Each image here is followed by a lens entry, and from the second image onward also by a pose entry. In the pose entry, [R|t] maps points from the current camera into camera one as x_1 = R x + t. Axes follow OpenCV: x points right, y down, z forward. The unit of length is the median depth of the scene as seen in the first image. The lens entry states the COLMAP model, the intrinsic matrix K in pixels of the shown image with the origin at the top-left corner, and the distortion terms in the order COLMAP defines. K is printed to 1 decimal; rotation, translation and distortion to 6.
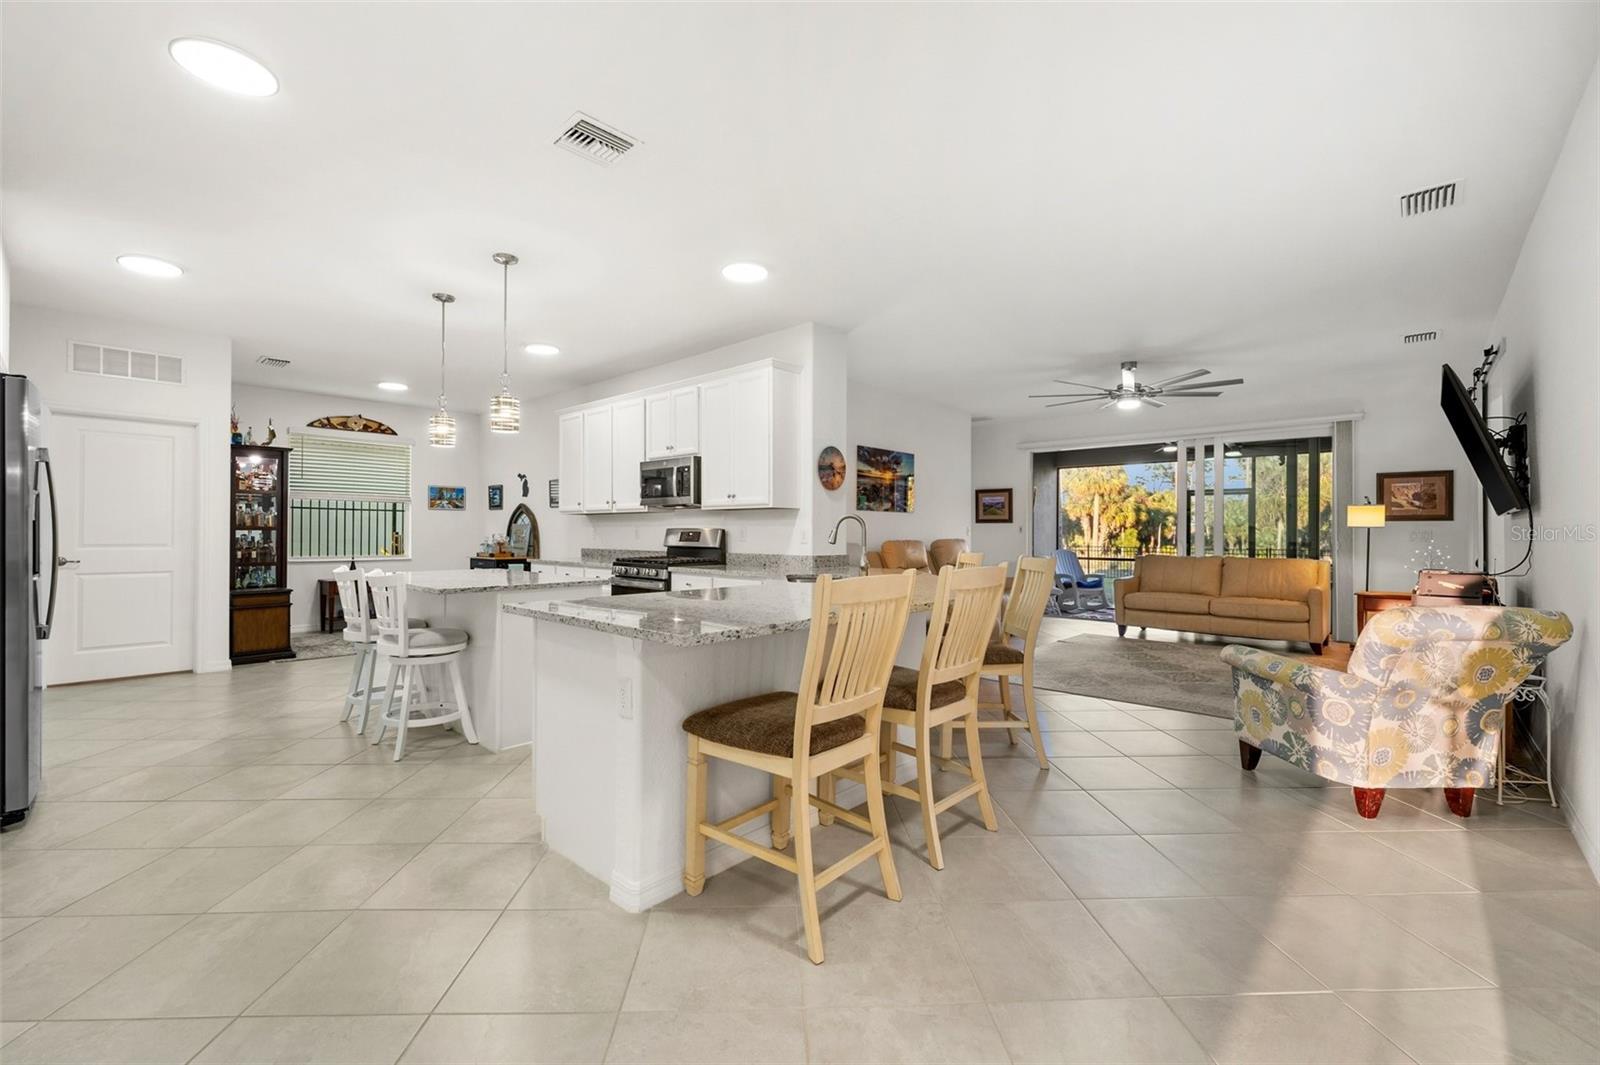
lens RADIAL K [[671.5, 0, 800.0], [0, 671.5, 532.5], [0, 0, 1]] dist [0.000620, -0.000021]
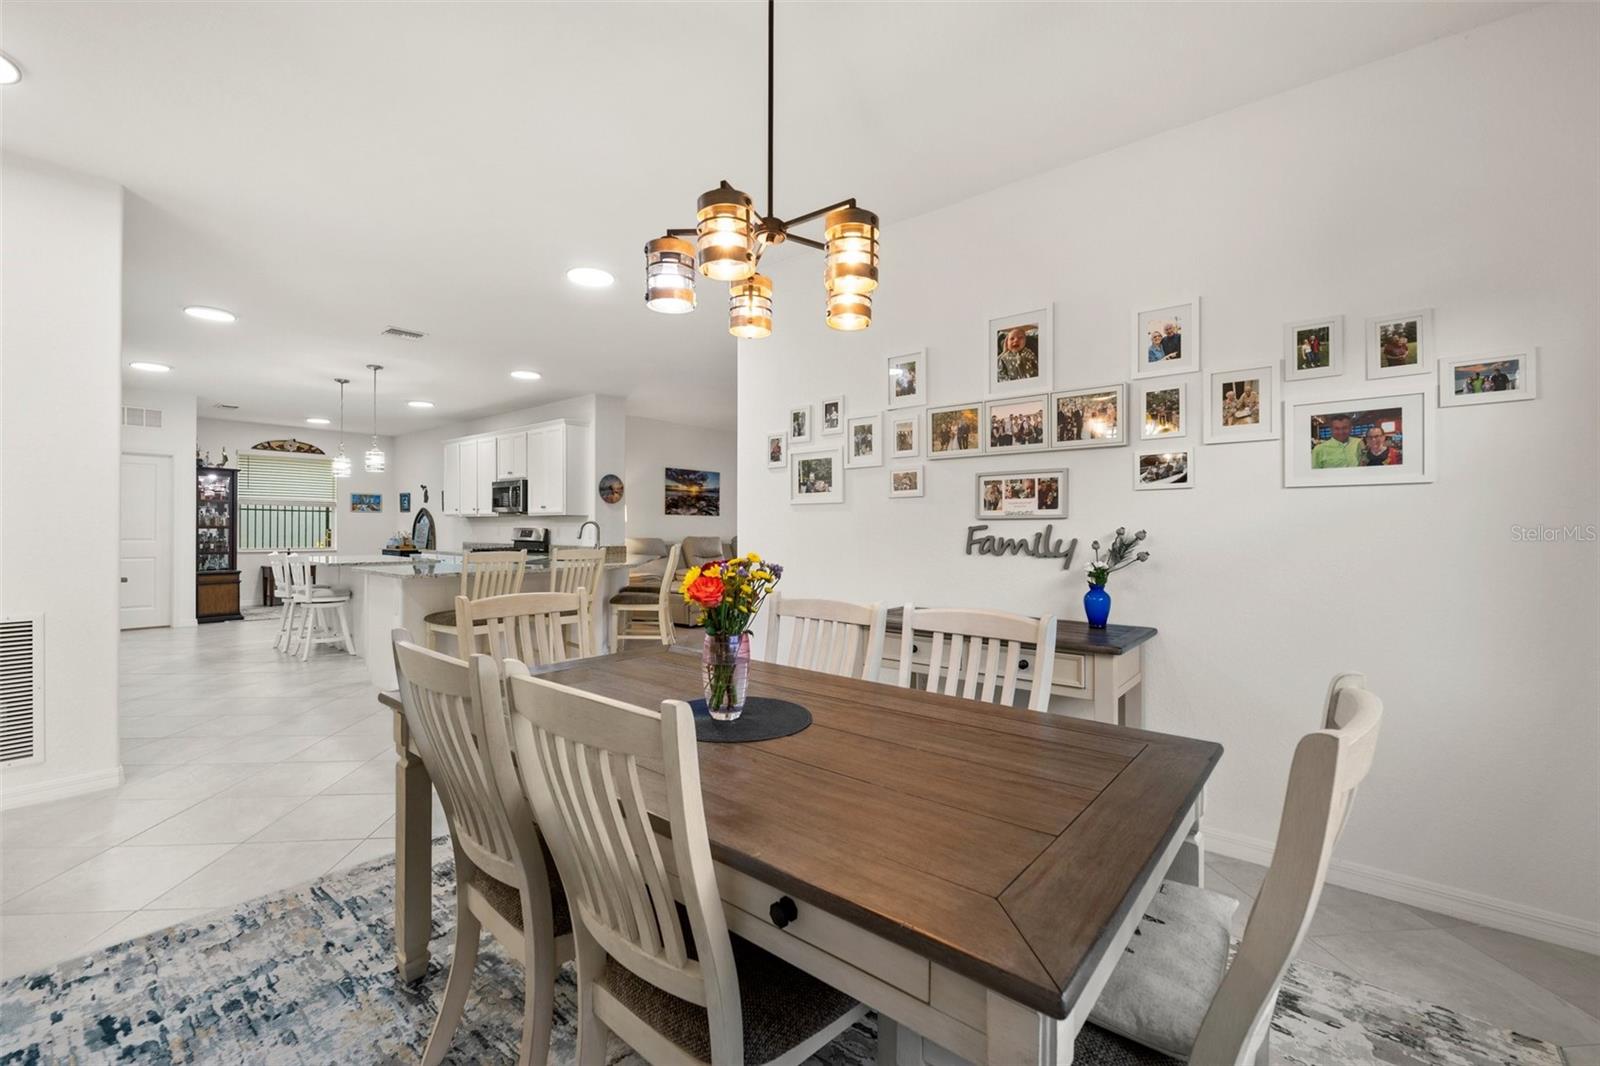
lens RADIAL K [[670.3, 0, 800.0], [0, 670.3, 533.0], [0, 0, 1]] dist [0.000810, 0.000147]
pose [[0.998705, 0.001433, 0.050856, 0.313914], [-0.001801, 0.999973, 0.007193, -0.006215], [-0.050844, -0.007275, 0.998680, -0.424187]]
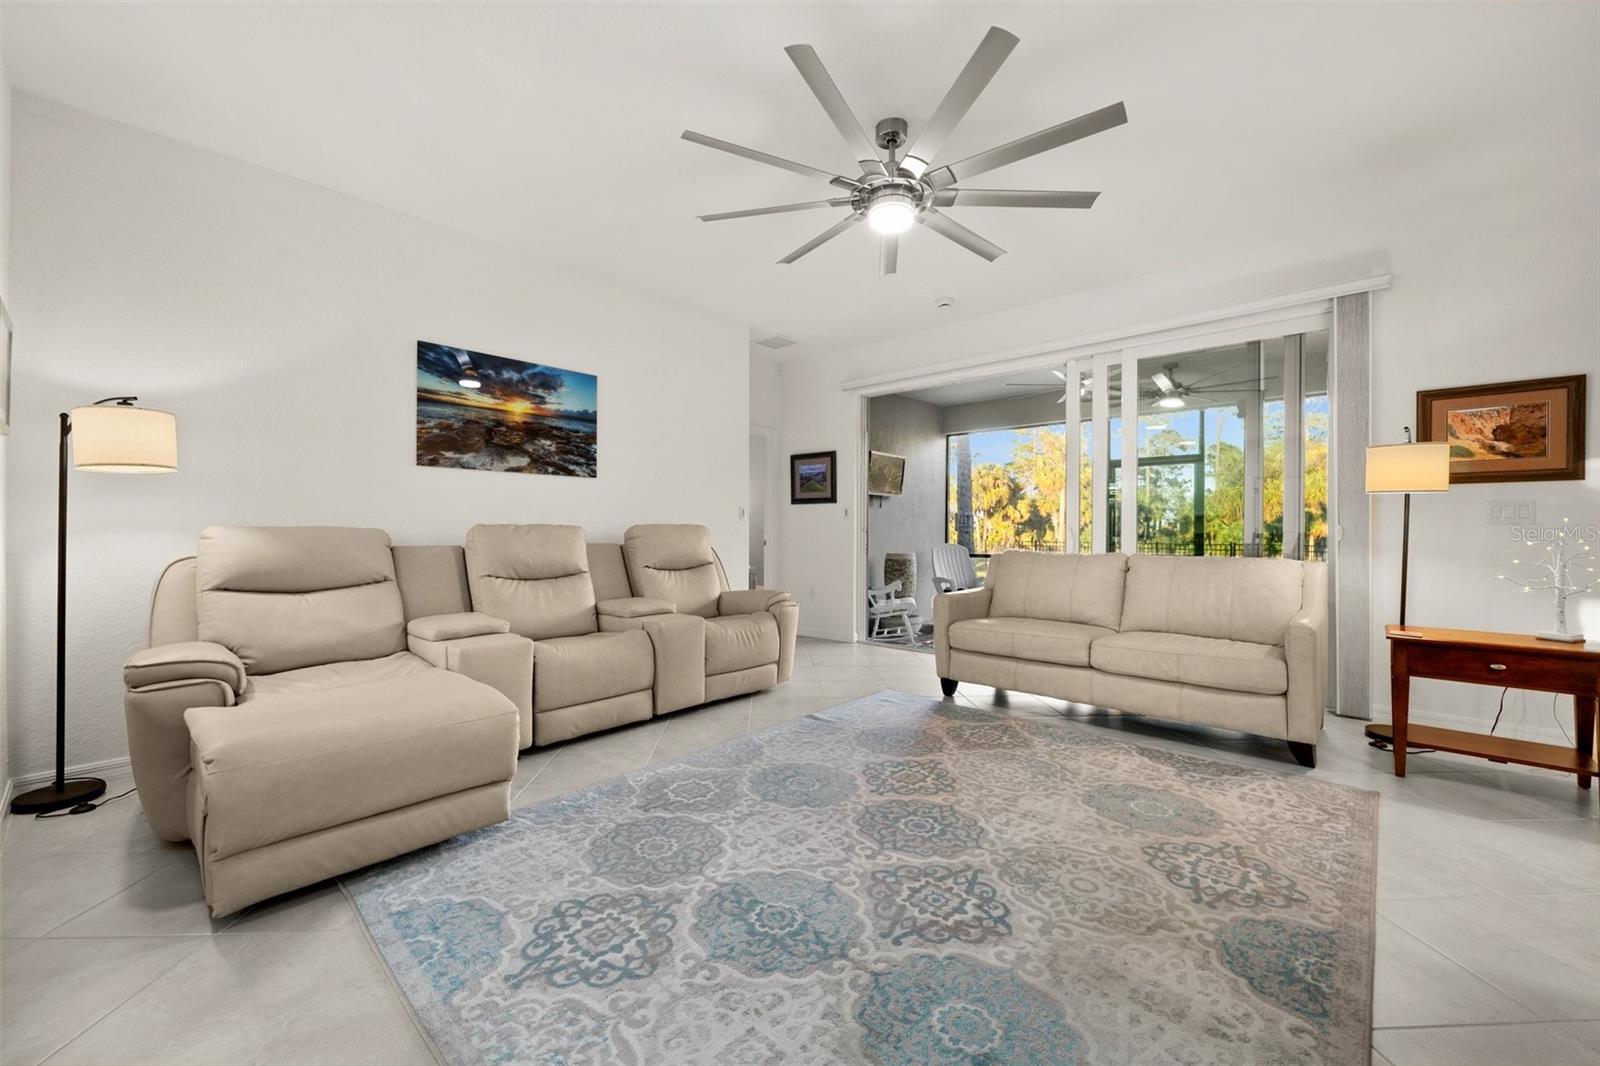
lens RADIAL K [[634.9, 0, 800.0], [0, 634.9, 533.0], [0, 0, 1]] dist [-0.001380, -0.000264]
pose [[0.999993, -0.000539, 0.003768, 0.407207], [0.000518, 0.999984, 0.005643, 0.017394], [-0.003771, -0.005641, 0.999977, 0.546043]]
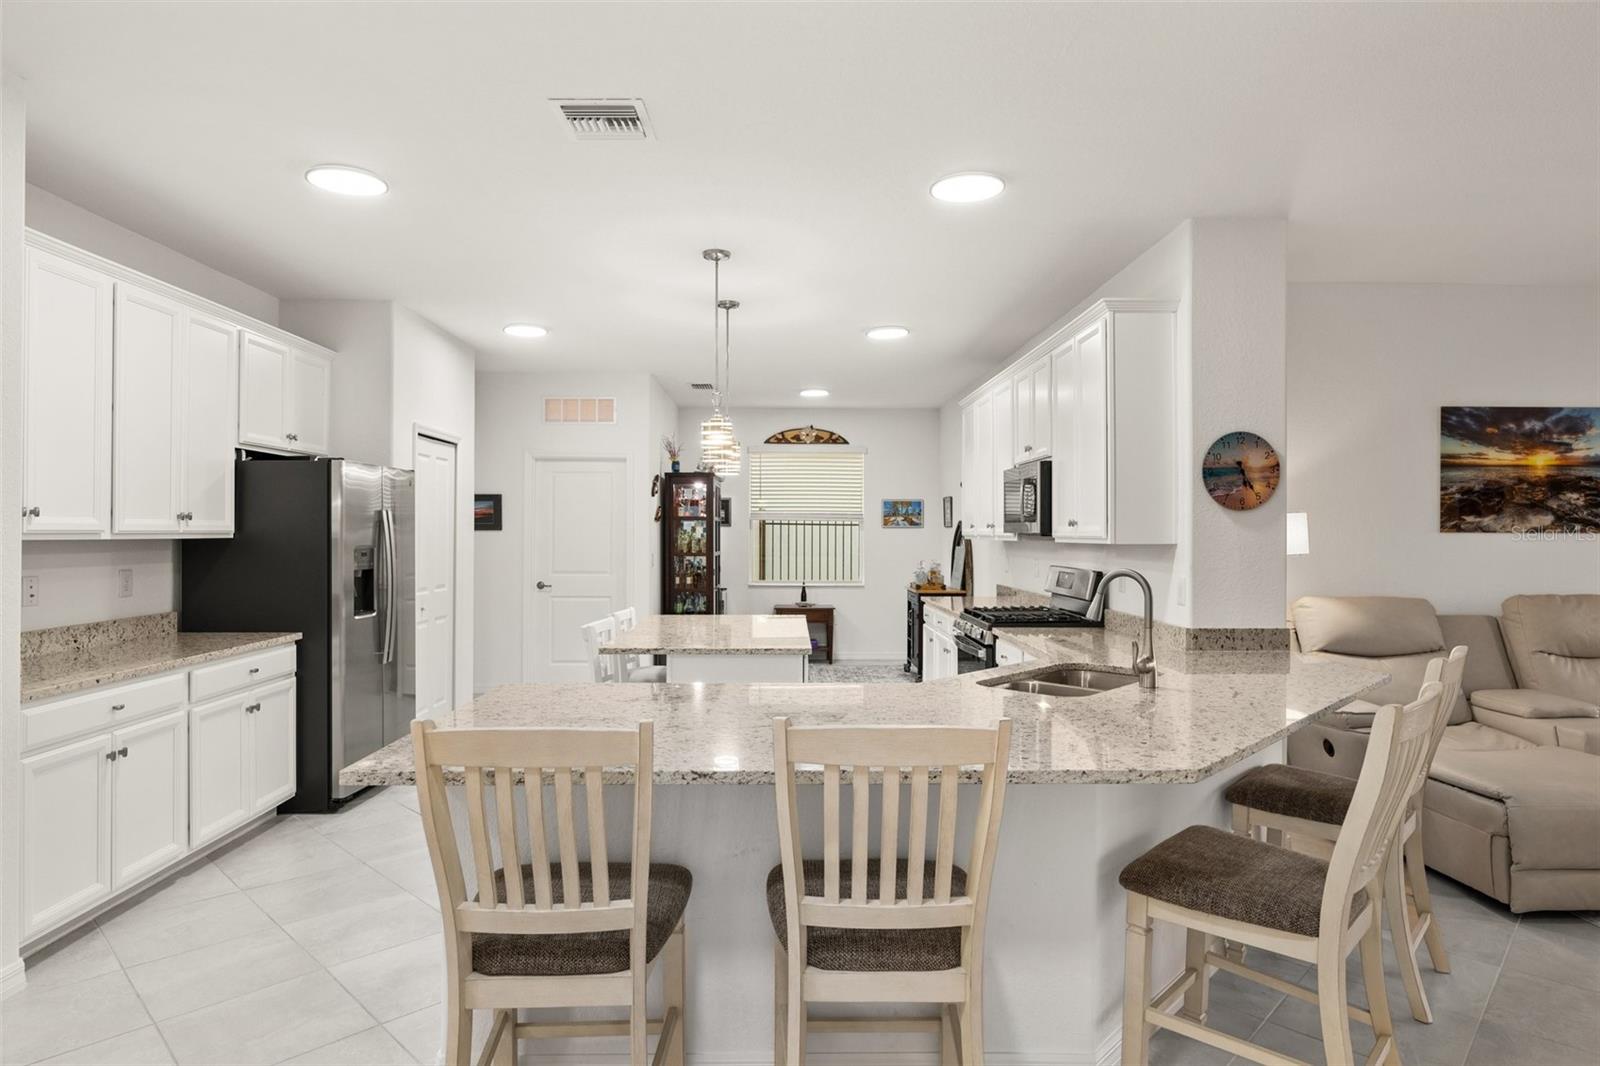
lens RADIAL K [[903.4, 0, 793.4], [0, 903.4, 532.4], [0, 0, 1]] dist [-0.002960, -0.000109]
pose [[0.688074, -0.001846, -0.725638, 0.263631], [0.000803, 0.999998, -0.001782, -0.035058], [0.725640, 0.000644, 0.688074, 0.175378]]
